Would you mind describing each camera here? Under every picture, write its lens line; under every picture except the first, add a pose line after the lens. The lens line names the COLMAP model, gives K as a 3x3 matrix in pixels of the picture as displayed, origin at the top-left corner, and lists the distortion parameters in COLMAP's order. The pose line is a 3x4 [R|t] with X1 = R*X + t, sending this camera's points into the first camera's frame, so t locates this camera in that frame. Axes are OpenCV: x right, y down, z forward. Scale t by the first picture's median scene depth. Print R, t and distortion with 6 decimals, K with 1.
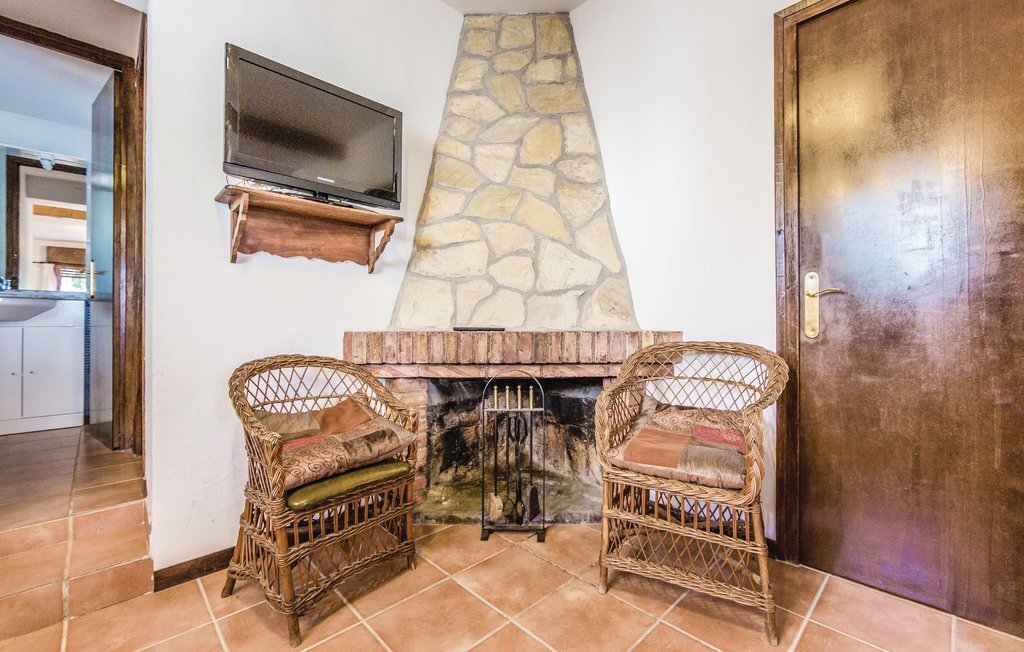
lens RADIAL K [[423.1, 0, 509.8], [0, 423.1, 308.5], [0, 0, 1]] dist [0.000069, -0.000130]
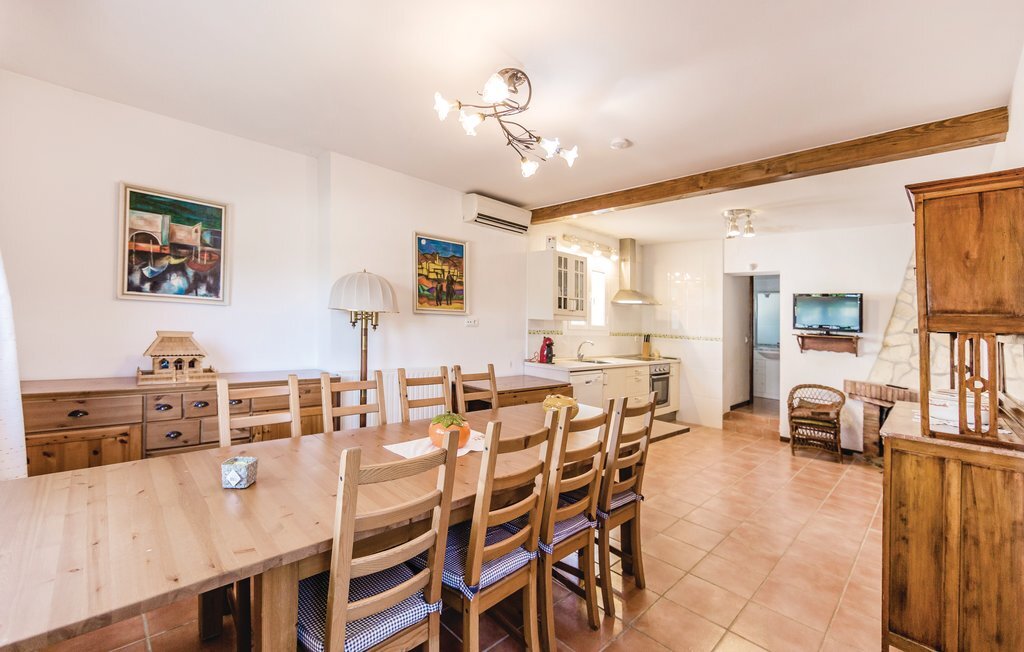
lens RADIAL K [[423.1, 0, 509.8], [0, 423.1, 308.5], [0, 0, 1]] dist [0.000069, -0.000130]
pose [[-0.000381, -0.031861, -0.999492, 2.082735], [-0.013536, 0.999401, -0.031853, -0.253206], [0.999908, 0.013517, -0.000812, -0.992976]]
